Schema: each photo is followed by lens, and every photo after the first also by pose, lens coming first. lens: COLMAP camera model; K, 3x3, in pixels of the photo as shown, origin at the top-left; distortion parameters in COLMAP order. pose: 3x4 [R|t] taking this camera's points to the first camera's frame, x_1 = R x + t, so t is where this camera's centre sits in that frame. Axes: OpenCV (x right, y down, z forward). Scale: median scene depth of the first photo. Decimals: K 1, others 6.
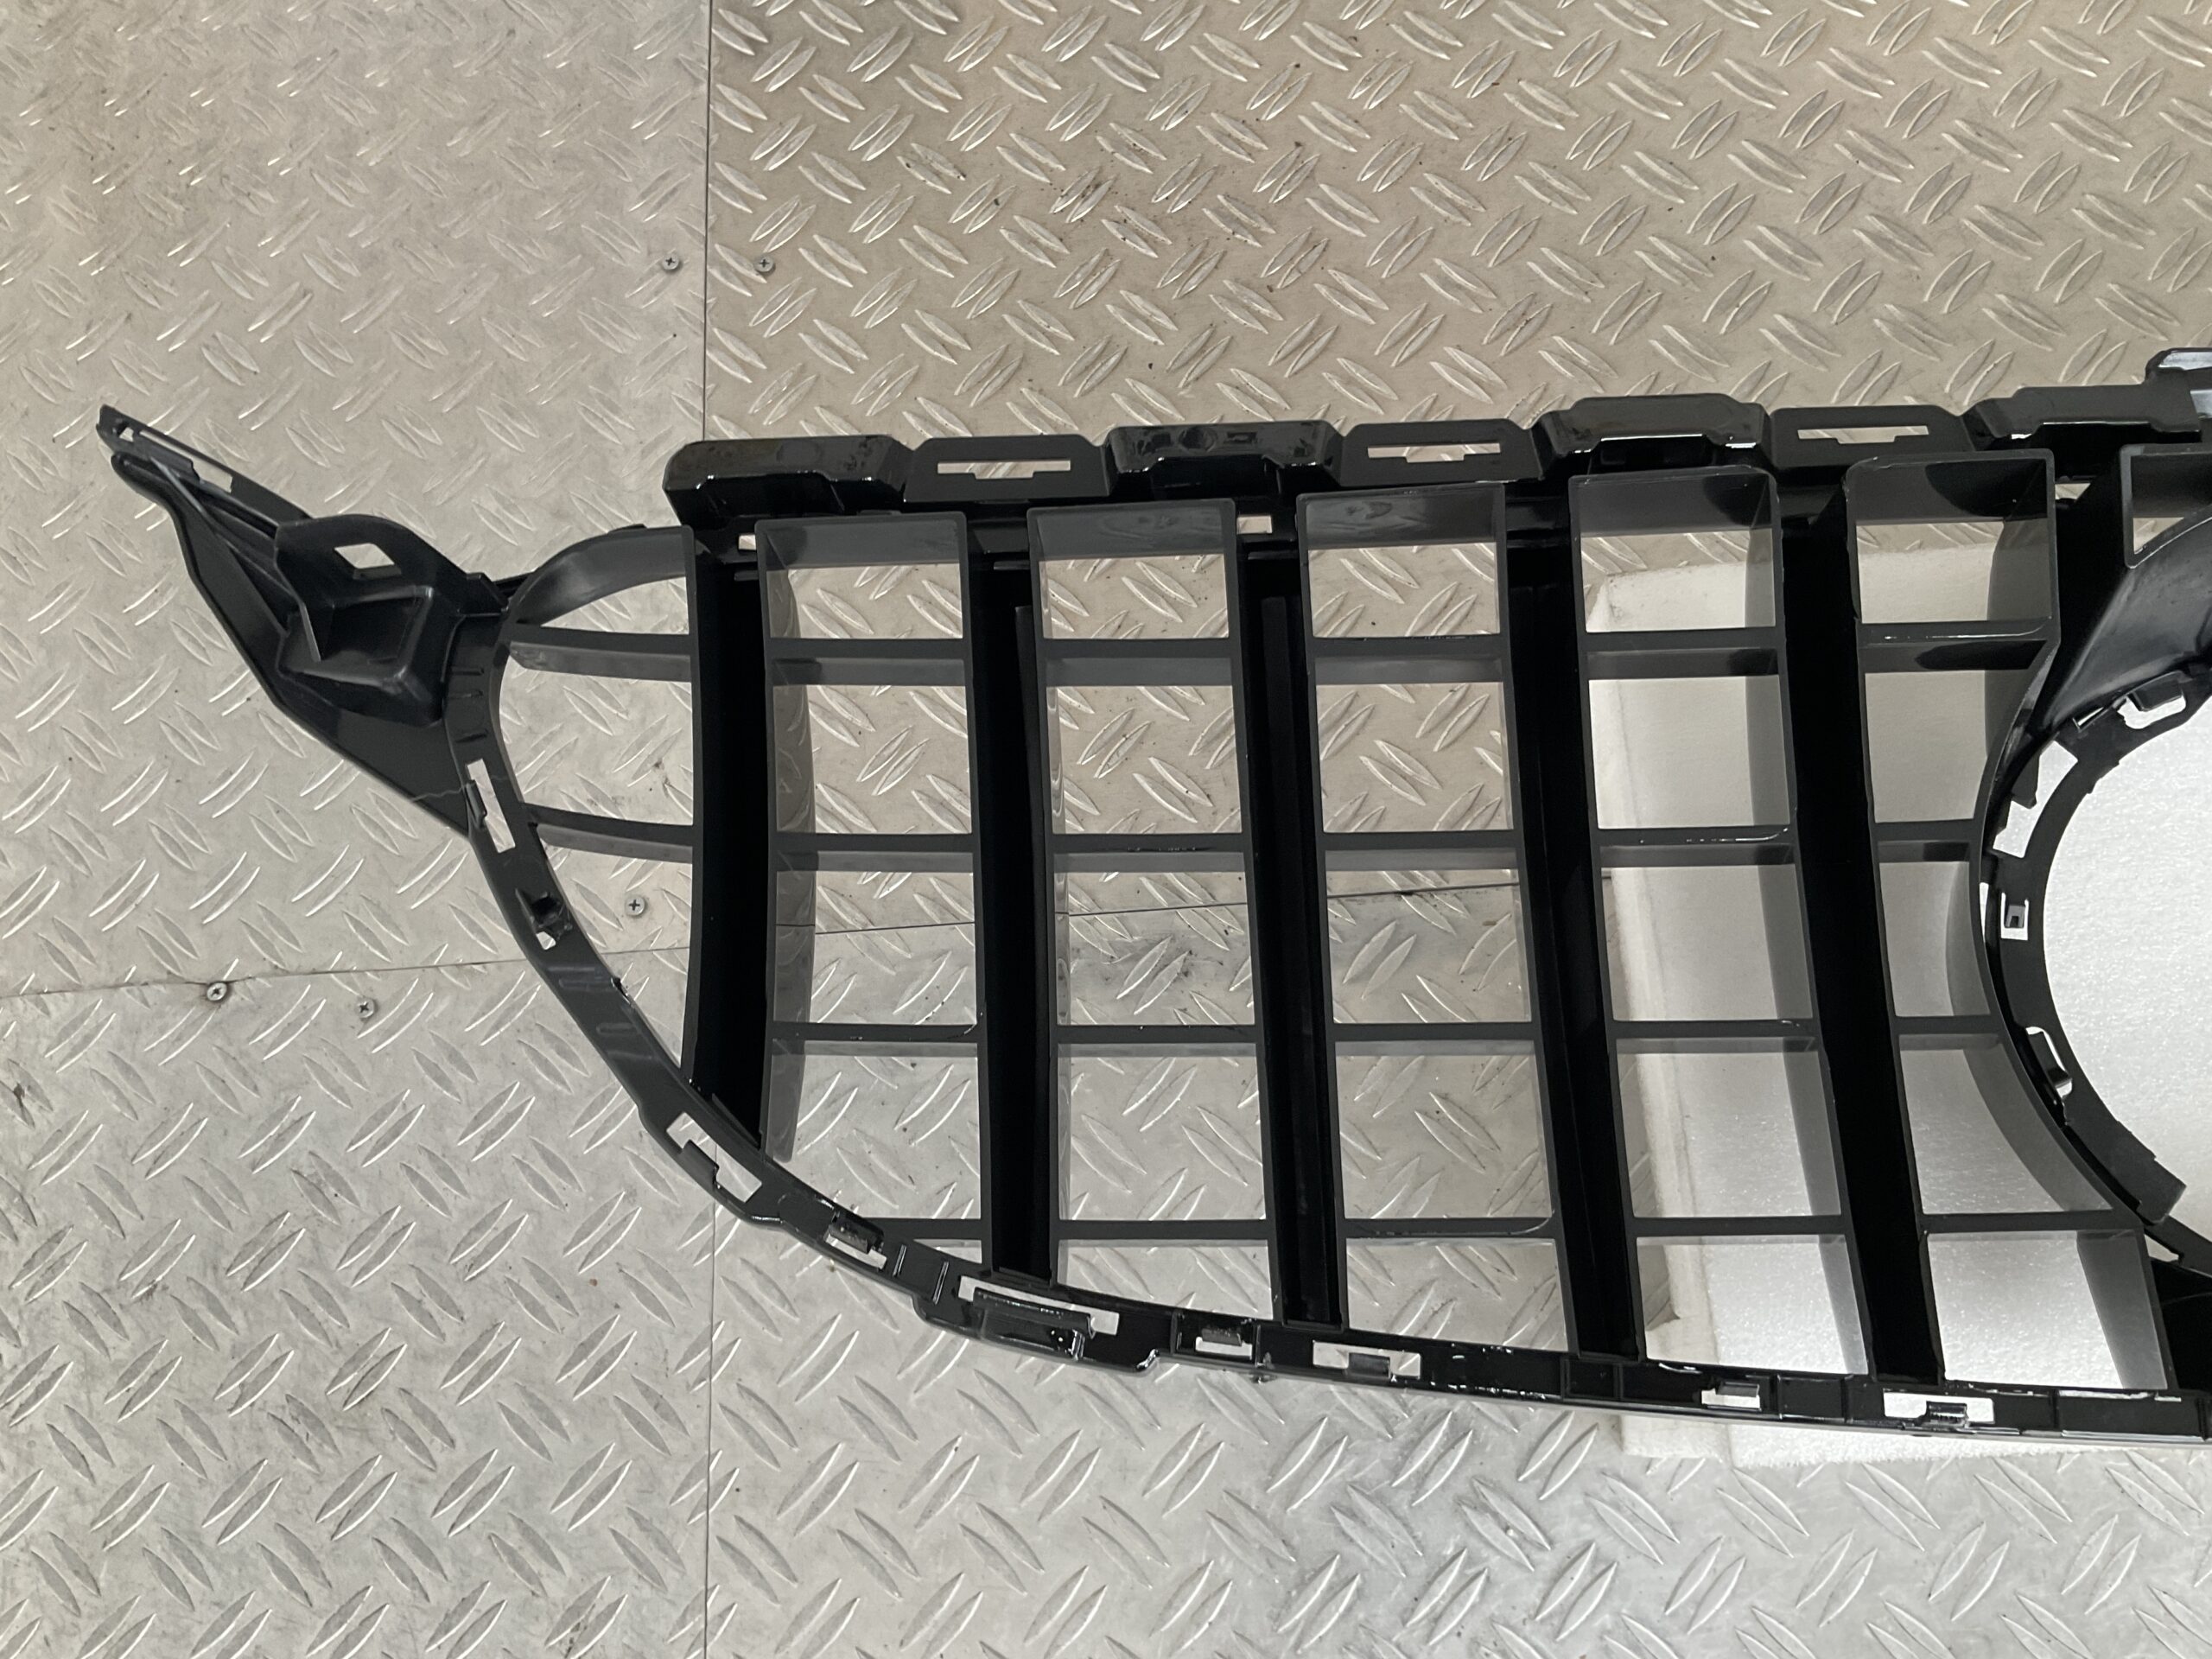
lens RADIAL K [[1874.2, 0, 1105.1], [0, 1874.2, 952.8], [0, 0, 1]] dist [0.008418, -0.061714]
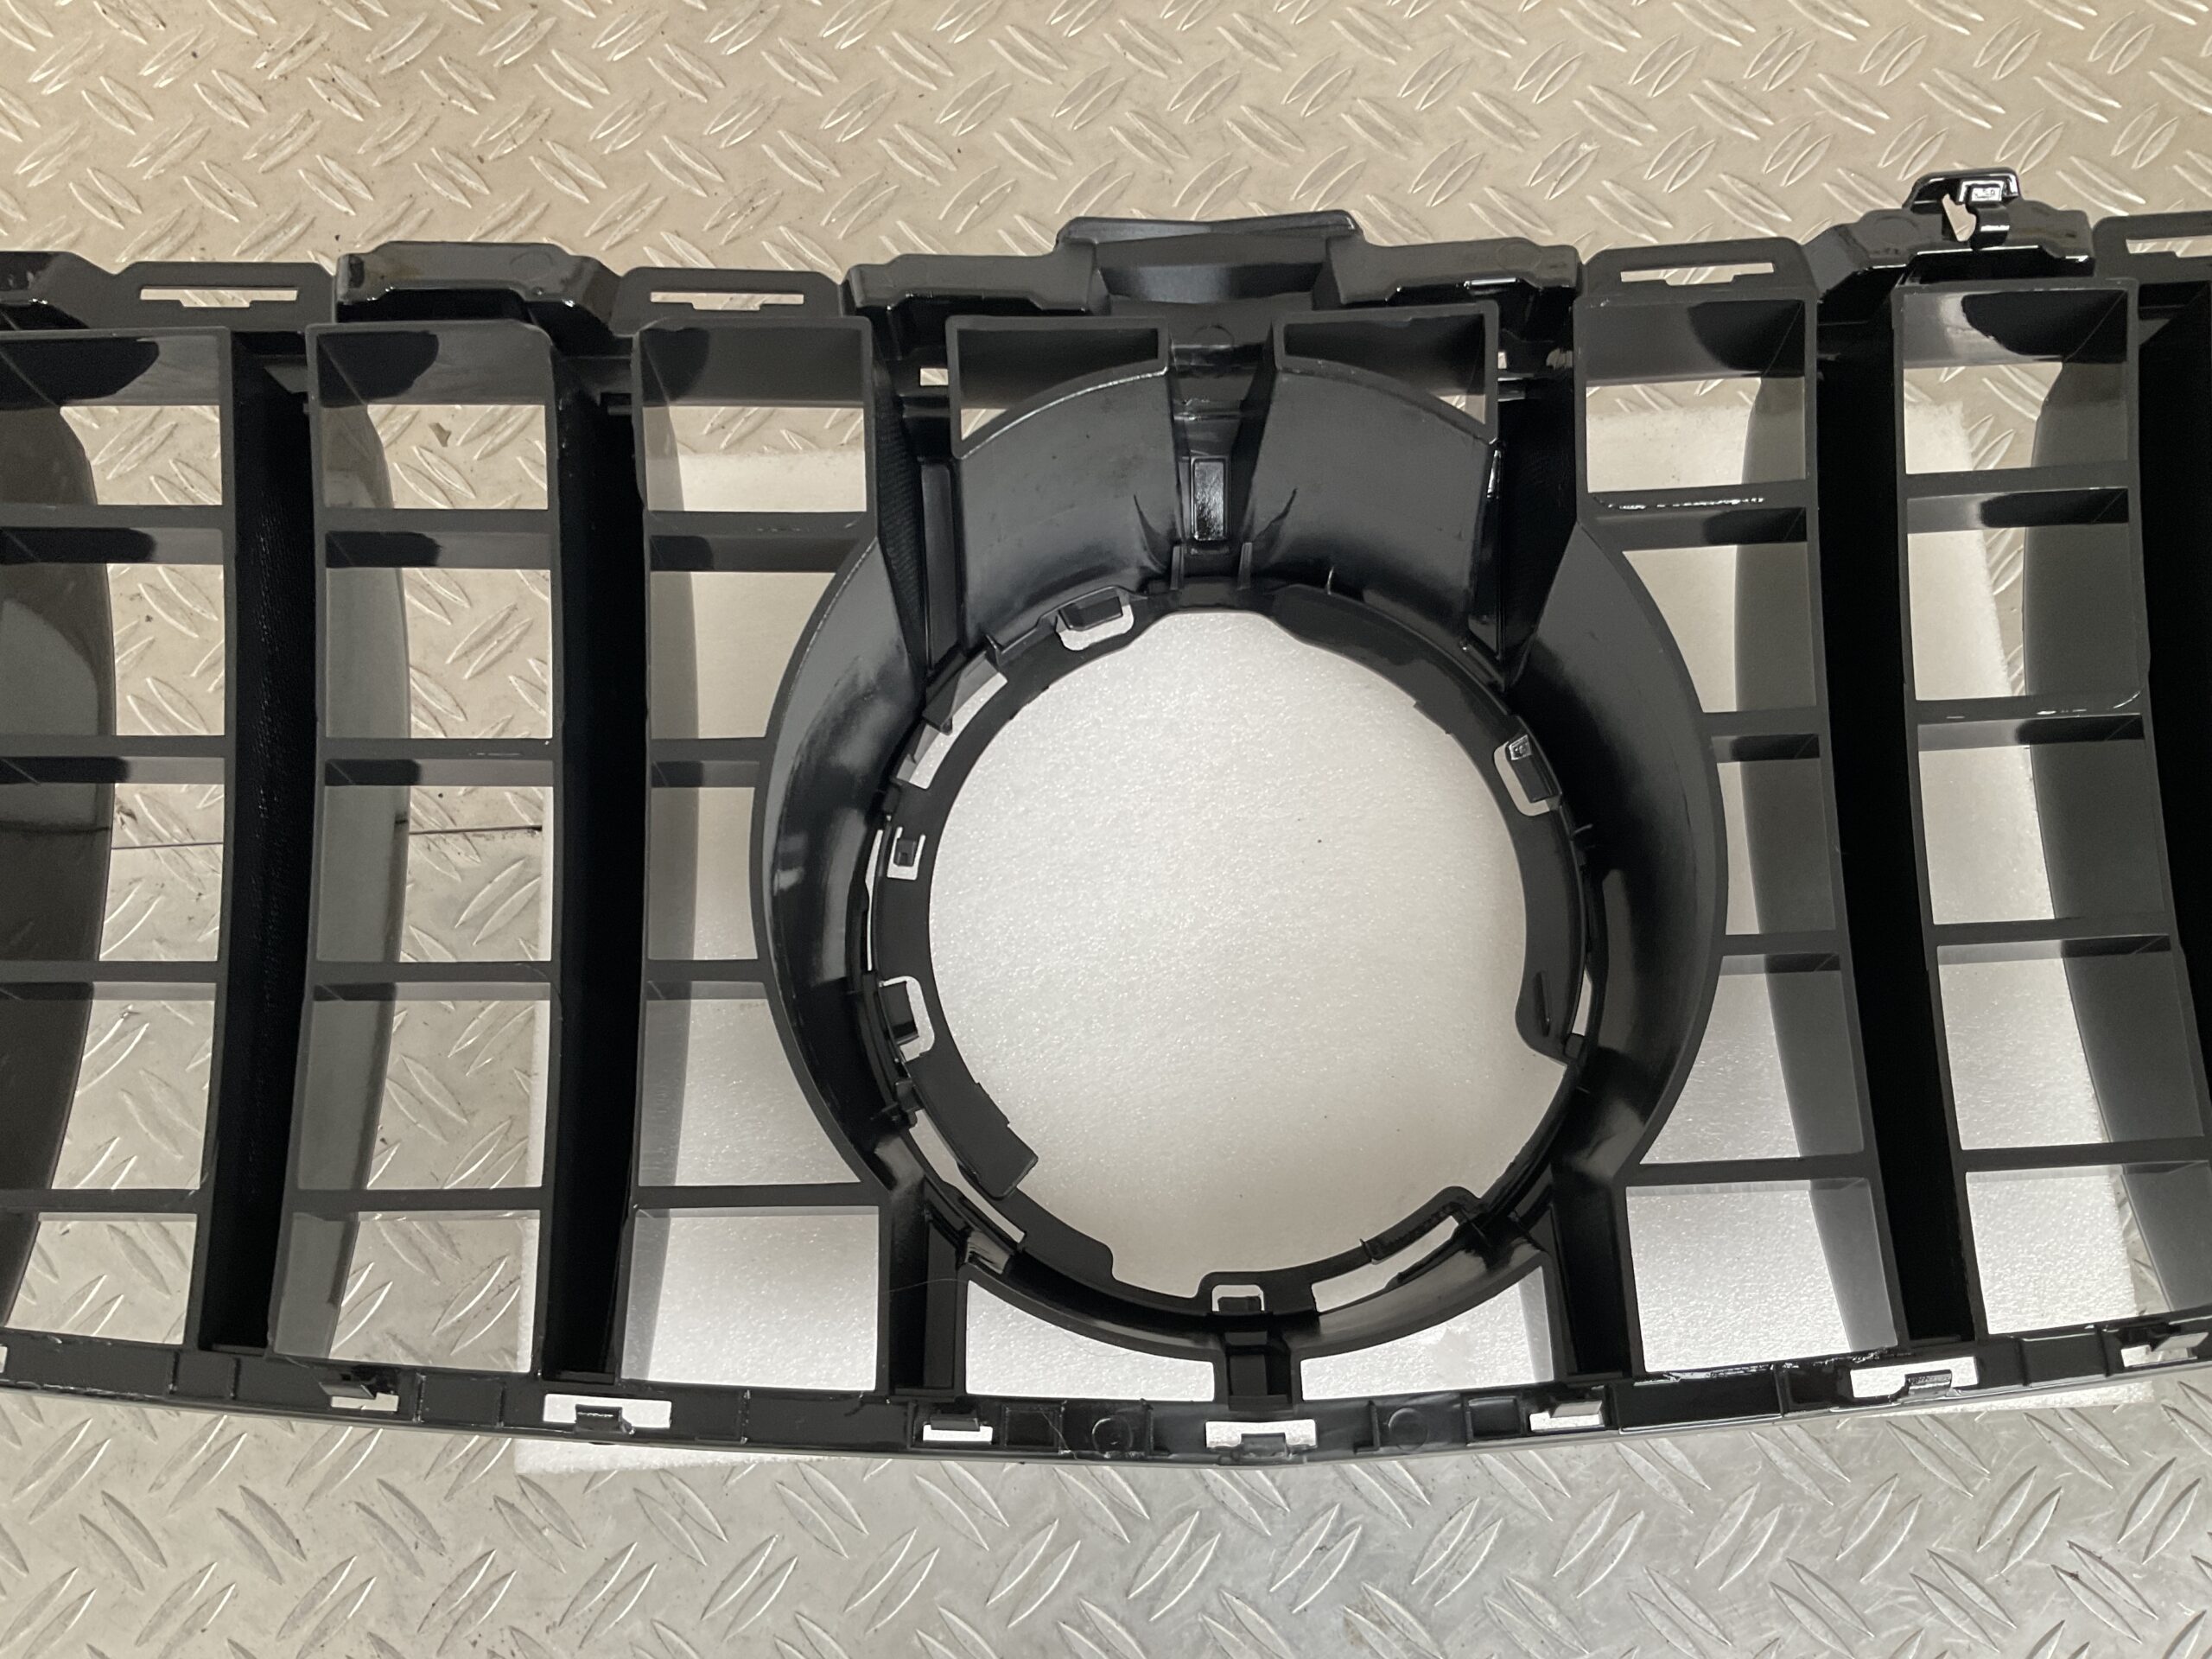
lens RADIAL K [[1864.5, 0, 1104.4], [0, 1864.5, 943.5], [0, 0, 1]] dist [0.054970, -0.136073]
pose [[0.995906, 0.020402, 0.088065, 0.326816], [-0.021818, 0.999647, 0.015147, 0.004713], [-0.087725, -0.017006, 0.996000, 0.065877]]
